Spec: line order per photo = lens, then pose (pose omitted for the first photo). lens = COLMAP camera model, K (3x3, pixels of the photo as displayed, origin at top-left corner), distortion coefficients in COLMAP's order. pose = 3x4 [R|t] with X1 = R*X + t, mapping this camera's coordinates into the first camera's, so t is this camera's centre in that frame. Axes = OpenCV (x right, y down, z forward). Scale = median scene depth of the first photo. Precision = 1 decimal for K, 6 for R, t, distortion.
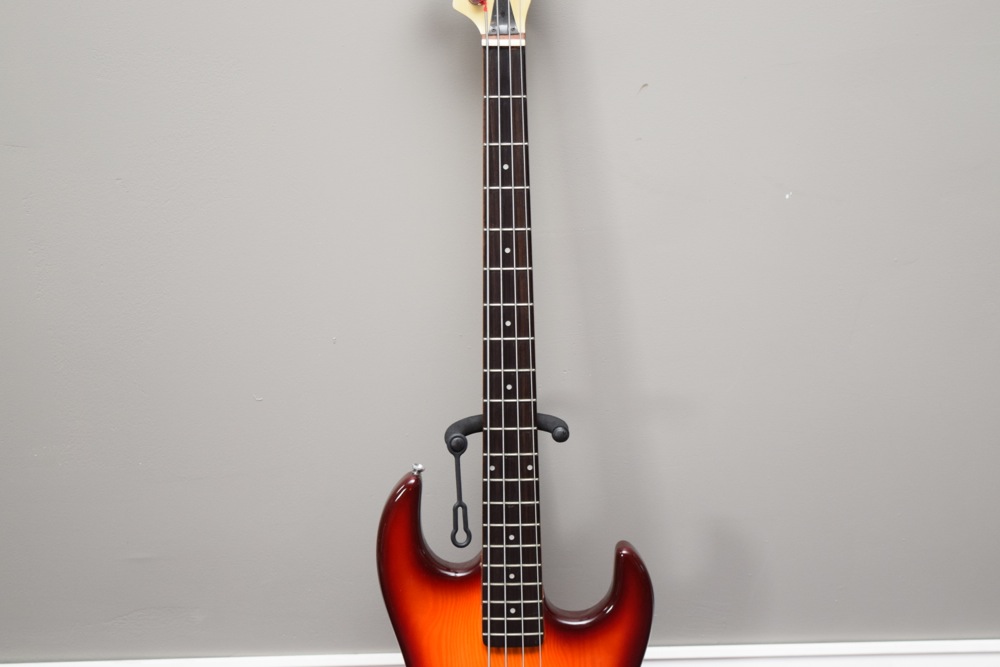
lens RADIAL K [[1992.6, 0, 558.0], [0, 1992.6, 351.5], [0, 0, 1]] dist [0.048697, 0.000000]
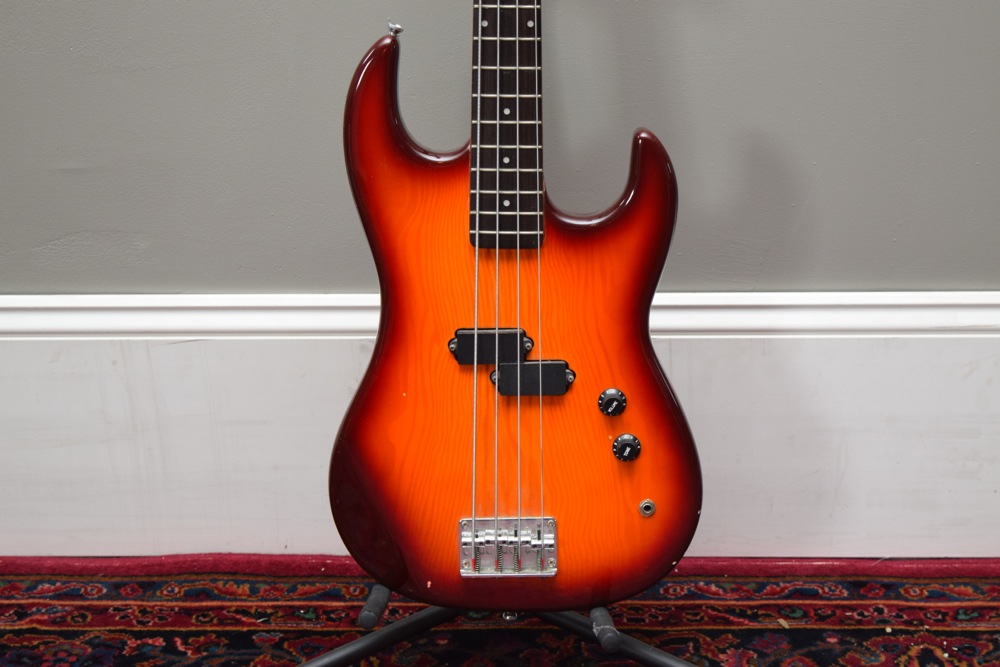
lens RADIAL K [[1992.6, 0, 500.1], [0, 1992.6, 327.9], [0, 0, 1]] dist [0.048697, 0.000000]
pose [[0.999315, 0.018570, -0.032021, 0.002012], [-0.017876, 0.999602, 0.021833, 0.164291], [0.032414, -0.021245, 0.999249, 0.175573]]
